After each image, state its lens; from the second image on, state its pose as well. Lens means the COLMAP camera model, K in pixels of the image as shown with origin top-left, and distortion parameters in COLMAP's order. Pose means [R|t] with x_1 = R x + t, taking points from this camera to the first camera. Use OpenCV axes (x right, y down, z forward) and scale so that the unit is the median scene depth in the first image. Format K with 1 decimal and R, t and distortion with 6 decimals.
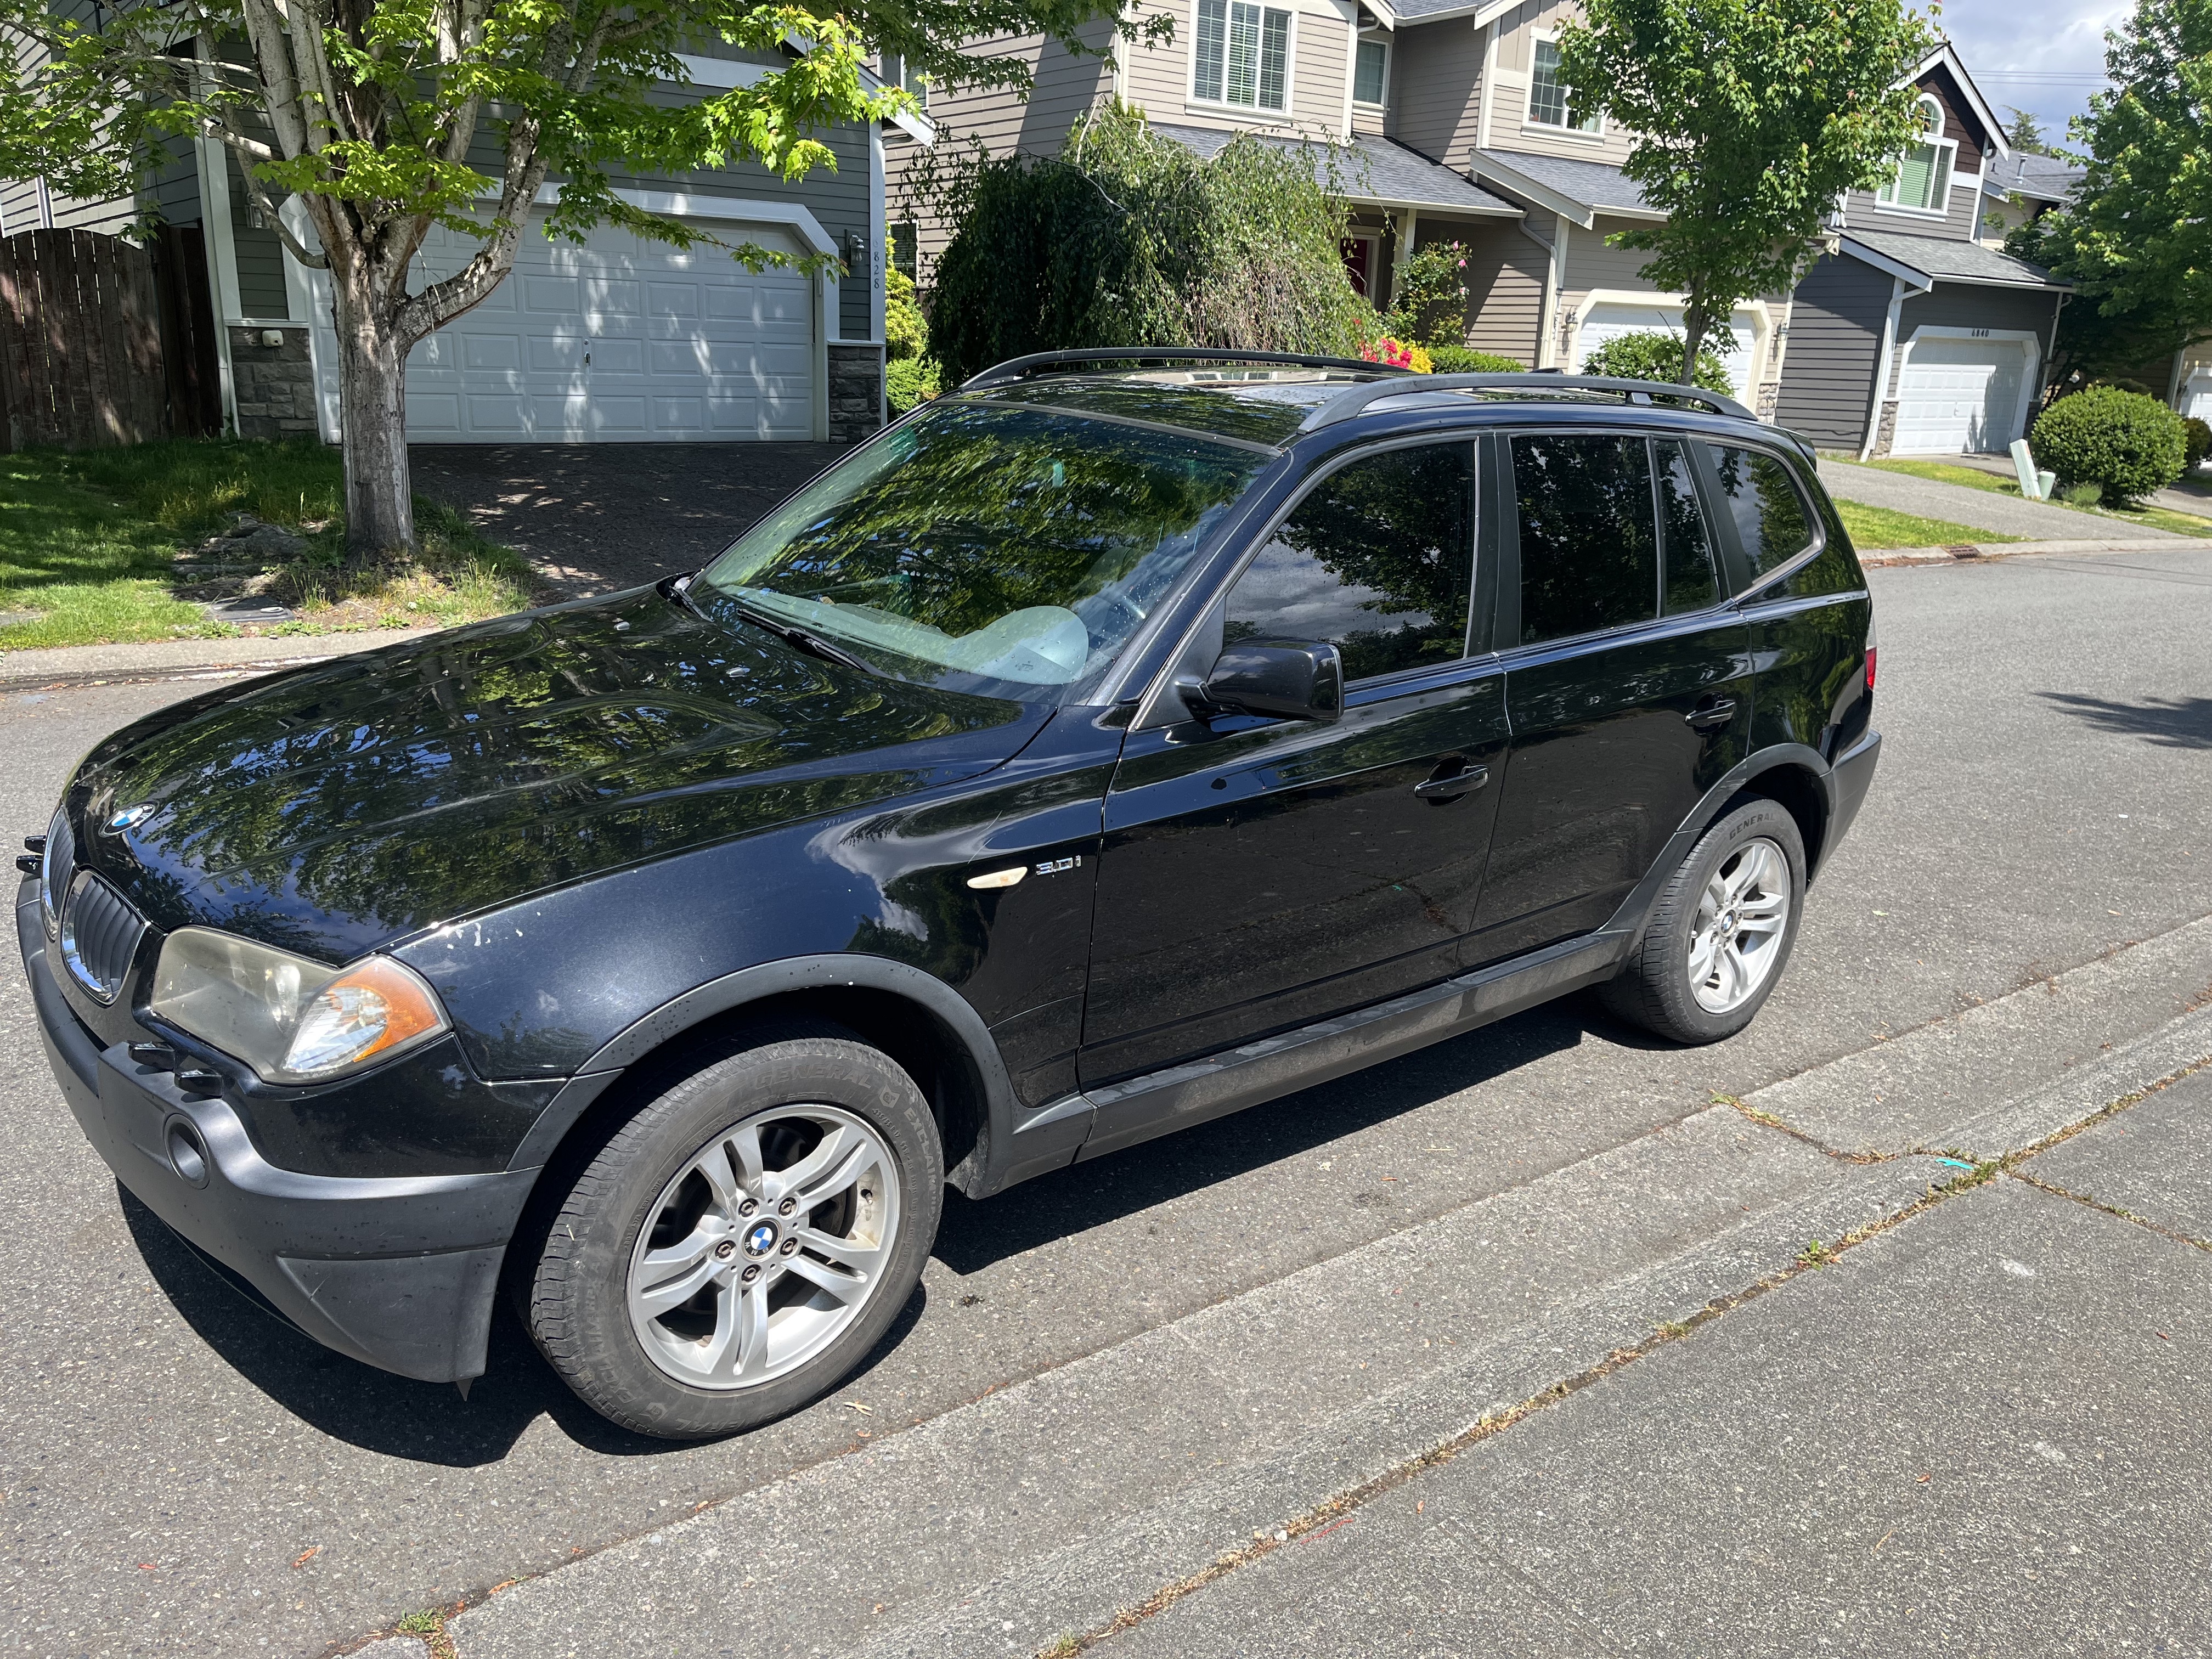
lens RADIAL K [[1686.5, 0, 1089.8], [0, 1686.5, 848.0], [0, 0, 1]] dist [0.046602, -0.056242]
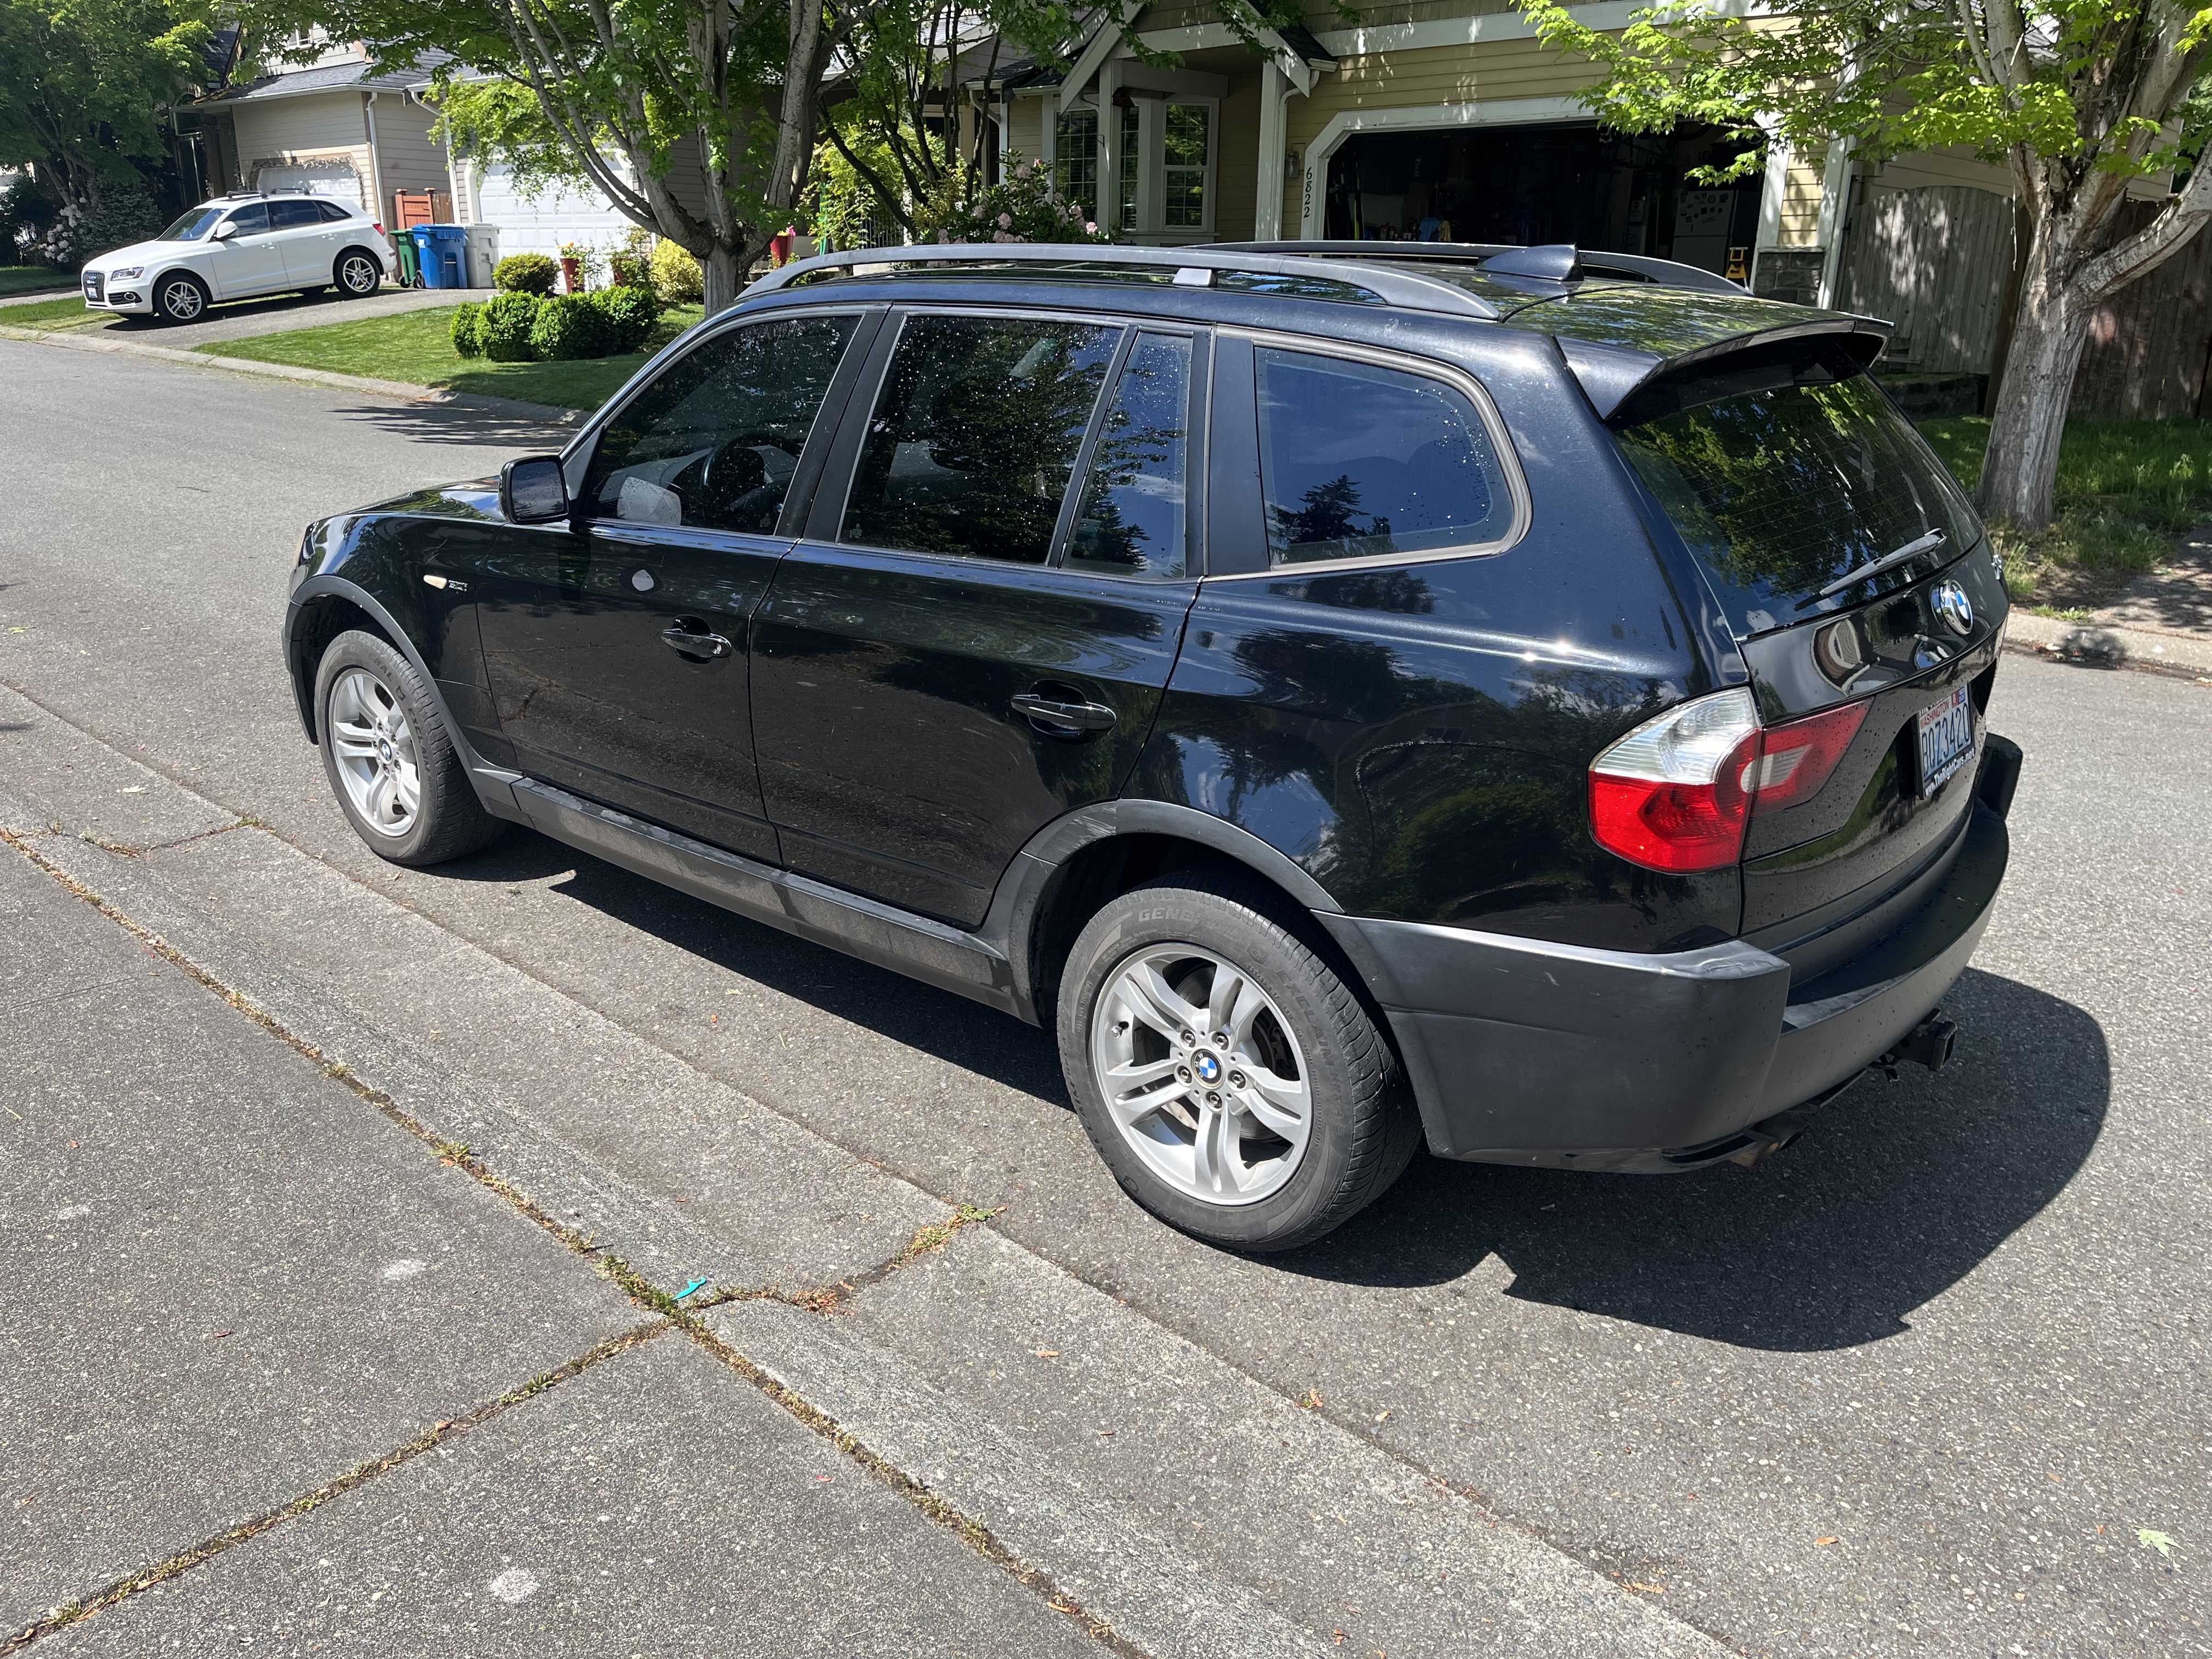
lens RADIAL K [[1686.5, 0, 1095.7], [0, 1686.5, 838.2], [0, 0, 1]] dist [0.046602, -0.056242]
pose [[0.177795, 0.287839, -0.941030, 1.128600], [-0.295481, 0.927755, 0.227951, -0.210945], [0.938658, 0.237528, 0.250001, 0.888987]]
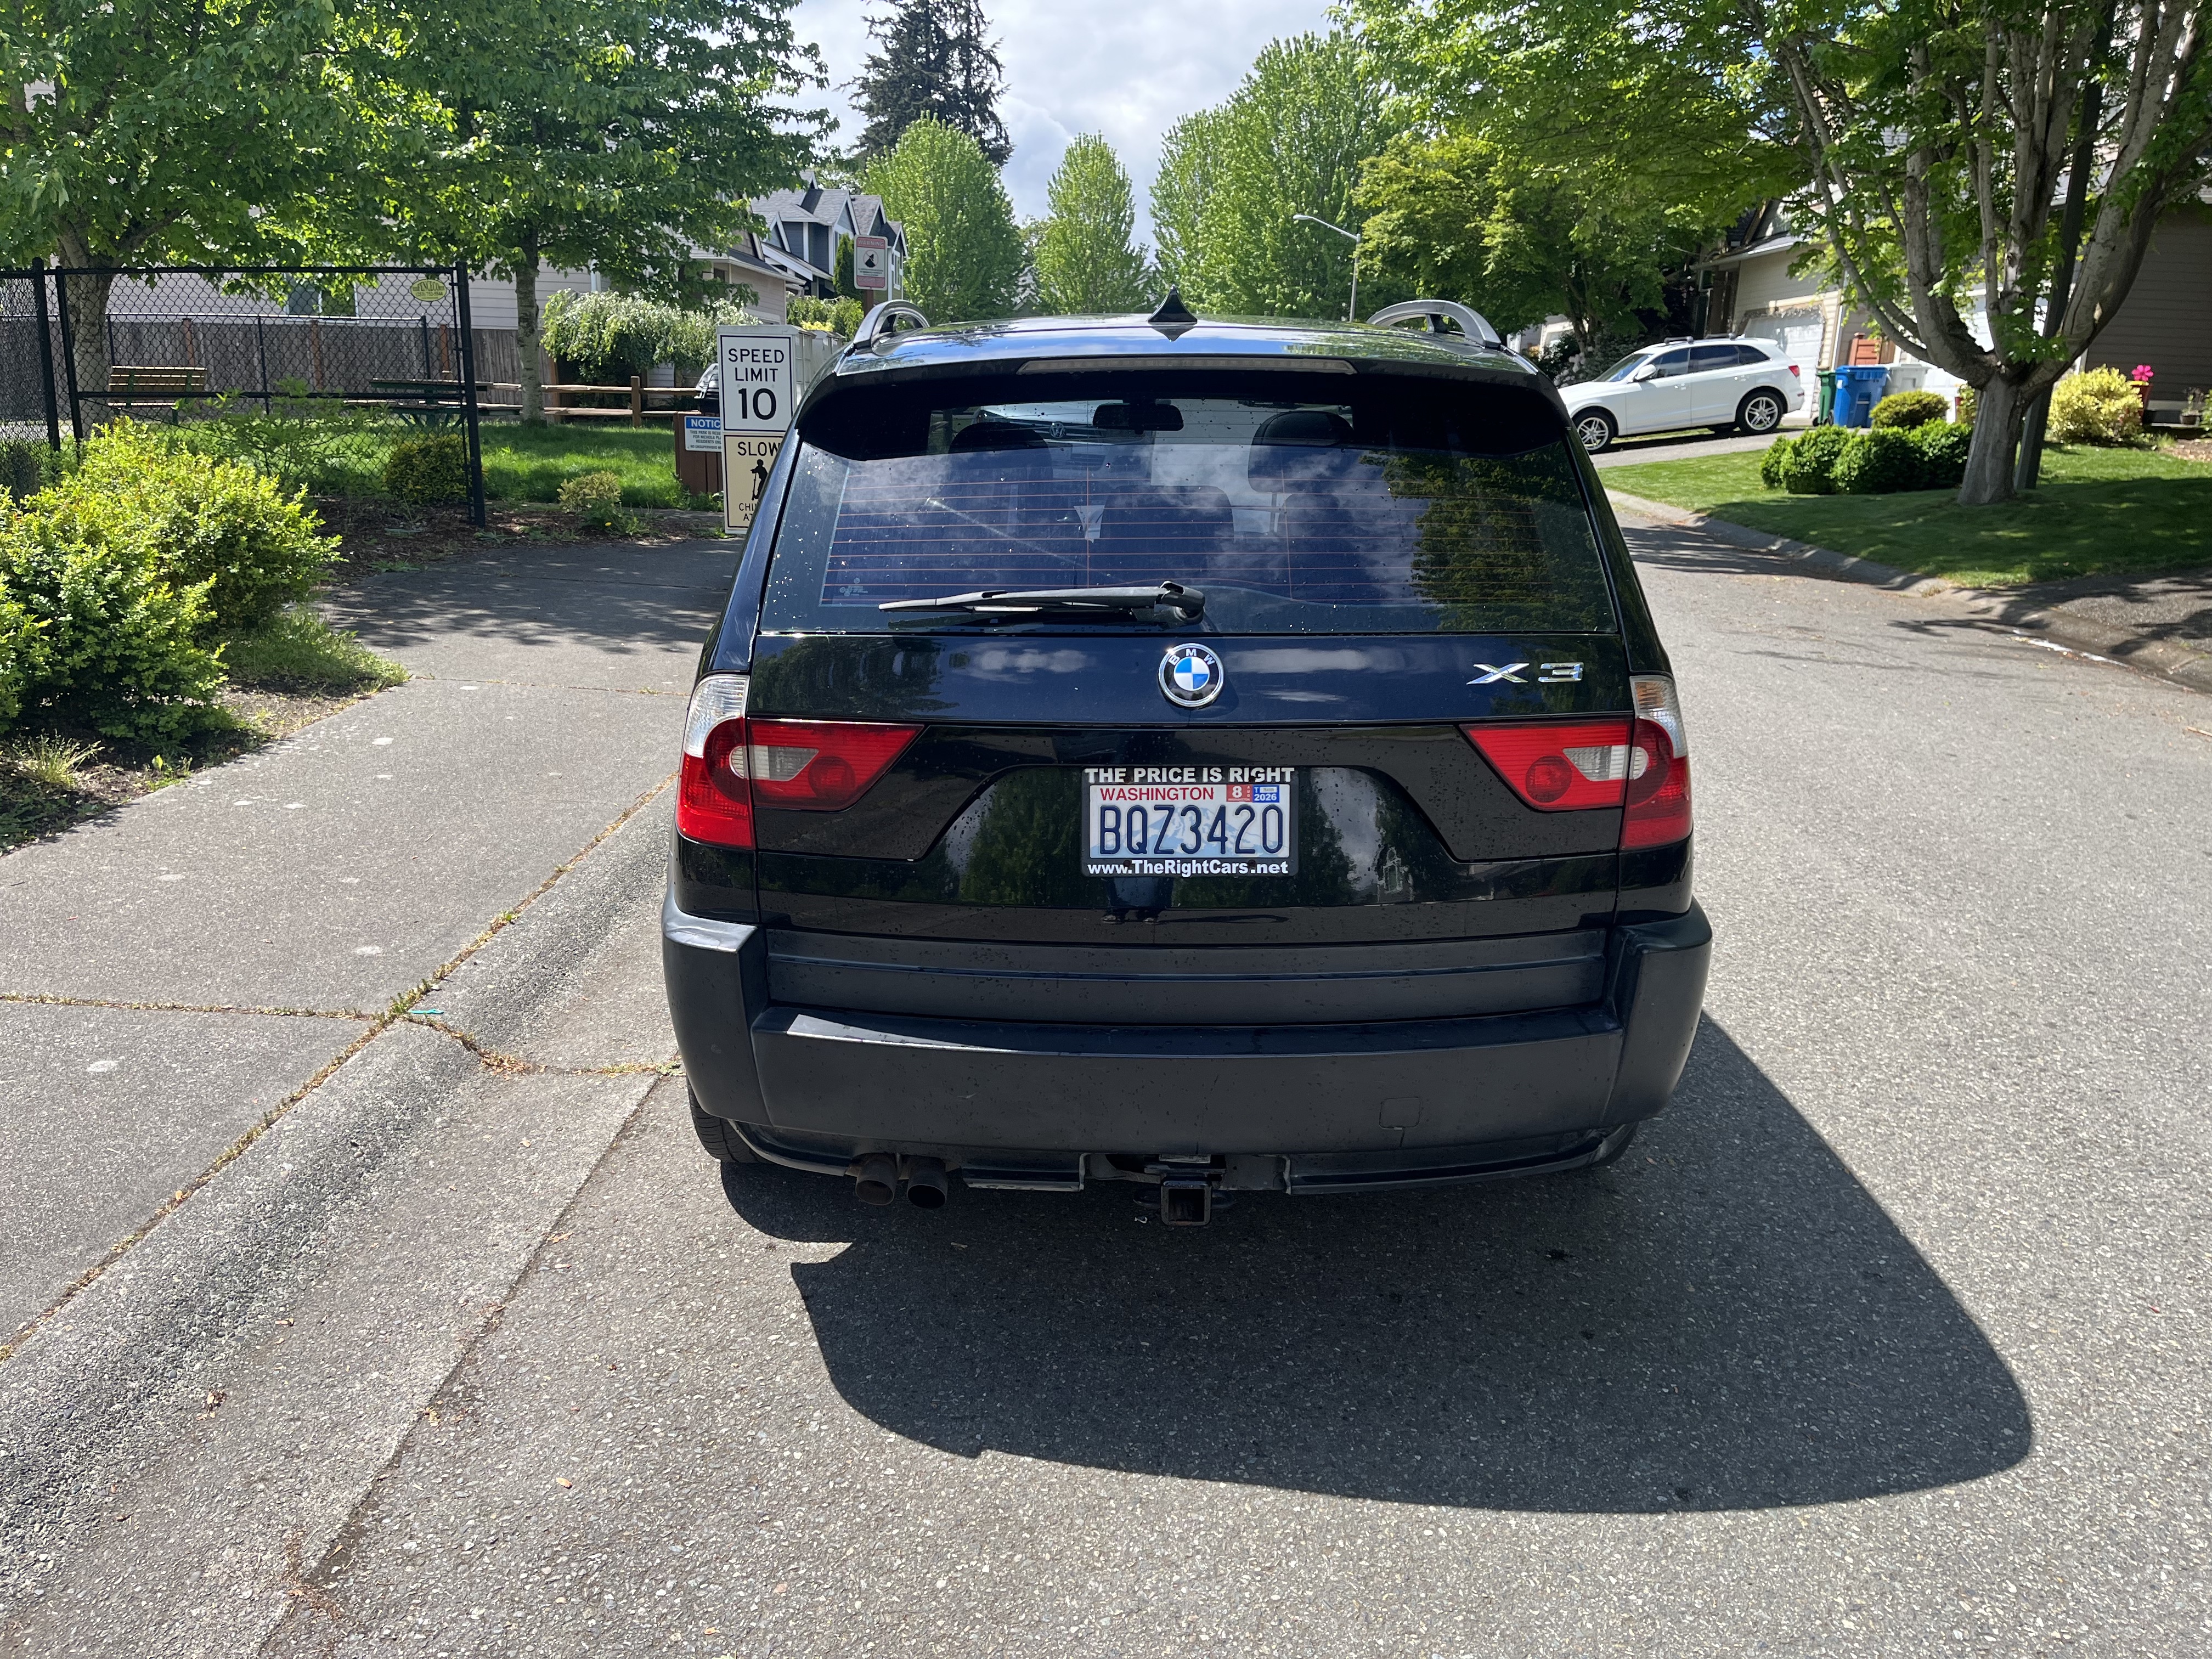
lens RADIAL K [[1686.5, 0, 1058.9], [0, 1686.5, 826.5], [0, 0, 1]] dist [0.046602, -0.056242]
pose [[-0.647064, 0.147222, -0.748086, 0.981646], [-0.263830, 0.877329, 0.400859, -0.438516], [0.715333, 0.456749, -0.528847, 1.737933]]
